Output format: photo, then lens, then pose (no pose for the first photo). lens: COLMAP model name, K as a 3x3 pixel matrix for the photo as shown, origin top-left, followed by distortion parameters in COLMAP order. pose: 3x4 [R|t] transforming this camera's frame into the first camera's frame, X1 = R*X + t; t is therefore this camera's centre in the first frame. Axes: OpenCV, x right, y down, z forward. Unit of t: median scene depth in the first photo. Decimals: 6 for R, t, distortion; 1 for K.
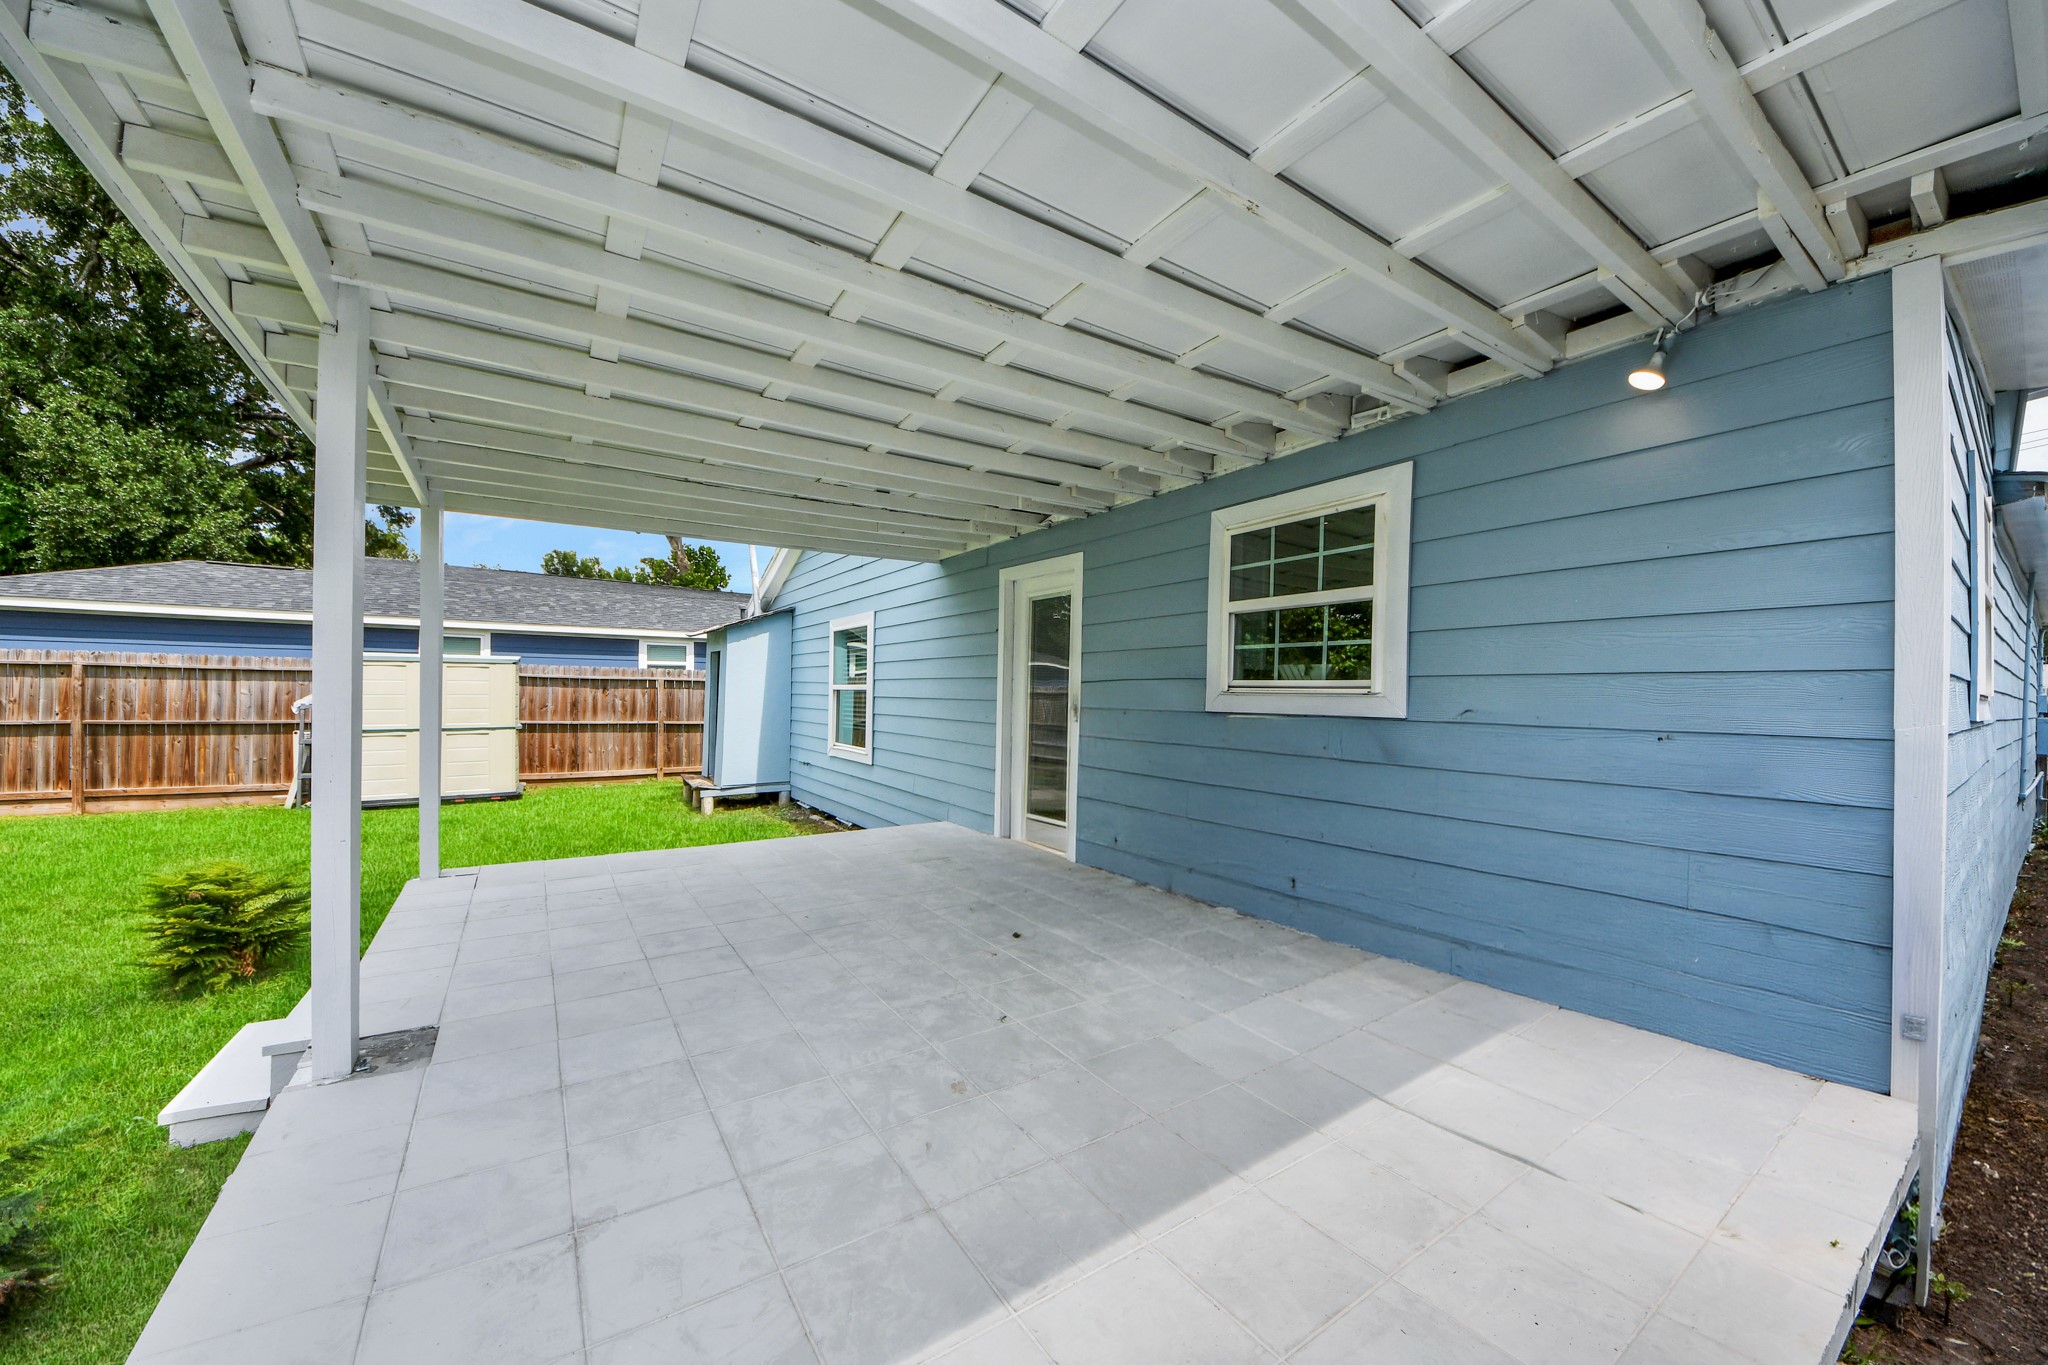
lens RADIAL K [[721.0, 0, 1026.4], [0, 721.0, 686.9], [0, 0, 1]] dist [0.030487, -0.009936]
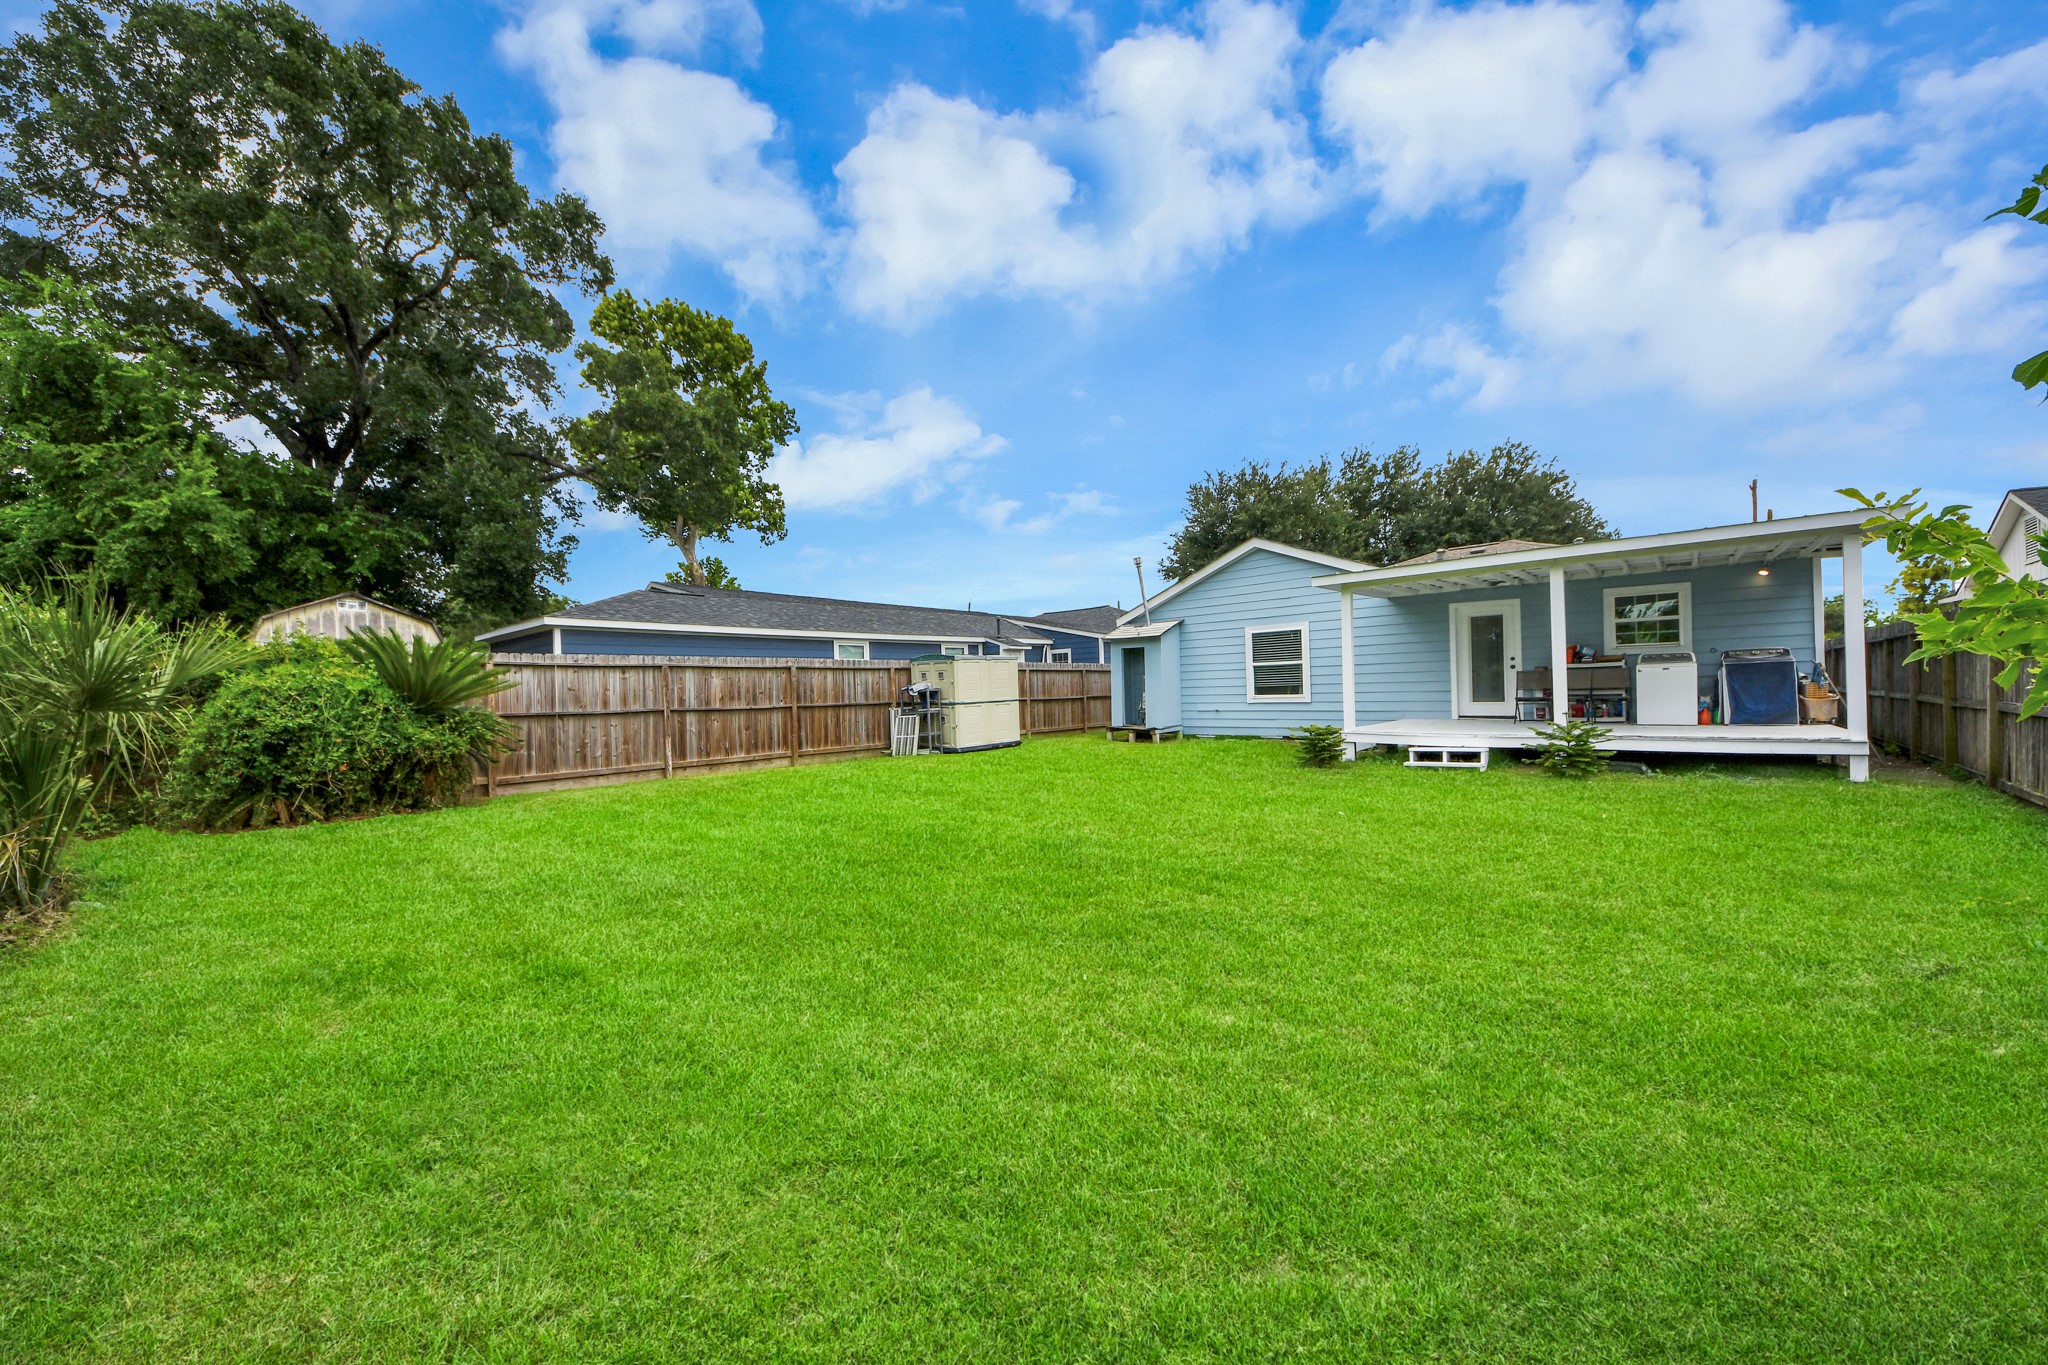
lens RADIAL K [[702.6, 0, 1029.0], [0, 702.6, 696.3], [0, 0, 1]] dist [0.013027, -0.013079]
pose [[0.962341, -0.045328, 0.268039, -2.861260], [0.041194, 0.998930, 0.021032, 0.043296], [-0.268706, -0.009199, 0.963178, -1.195446]]
